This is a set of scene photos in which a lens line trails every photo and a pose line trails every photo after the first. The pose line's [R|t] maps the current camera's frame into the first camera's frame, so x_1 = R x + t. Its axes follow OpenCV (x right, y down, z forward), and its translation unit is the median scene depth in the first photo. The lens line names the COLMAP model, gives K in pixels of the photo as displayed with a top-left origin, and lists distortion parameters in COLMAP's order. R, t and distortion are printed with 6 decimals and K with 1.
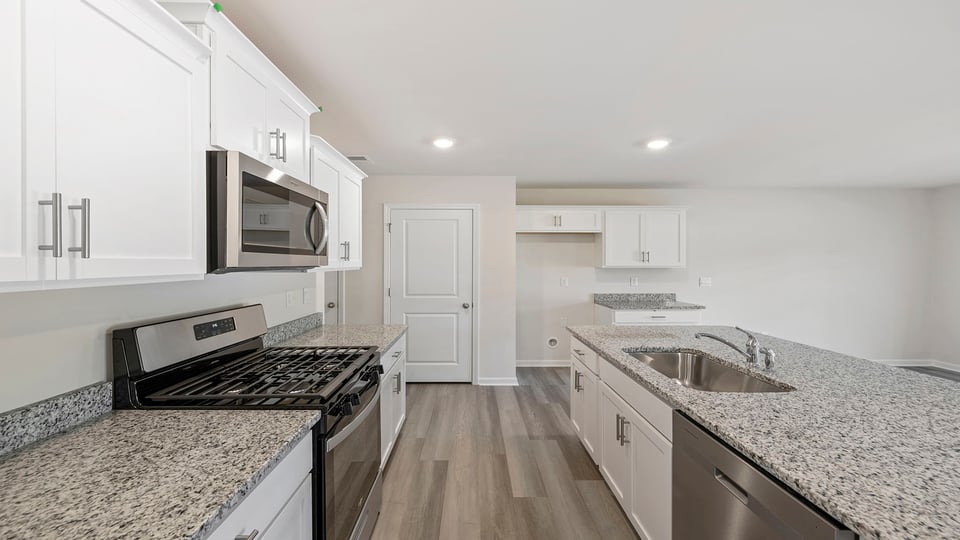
lens RADIAL K [[408.9, 0, 475.3], [0, 408.9, 264.5], [0, 0, 1]] dist [-0.000362, -0.000289]
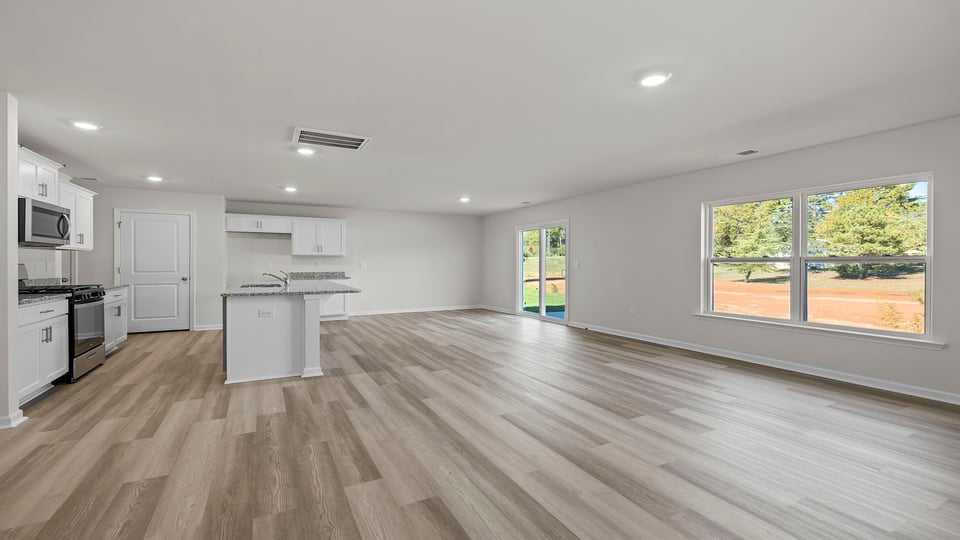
lens RADIAL K [[408.9, 0, 475.3], [0, 408.9, 264.5], [0, 0, 1]] dist [-0.000362, -0.000289]
pose [[0.889048, -0.001903, 0.457810, 0.264186], [0.002225, 0.999998, -0.000165, 0.055709], [-0.457808, 0.001165, 0.889050, -0.914206]]
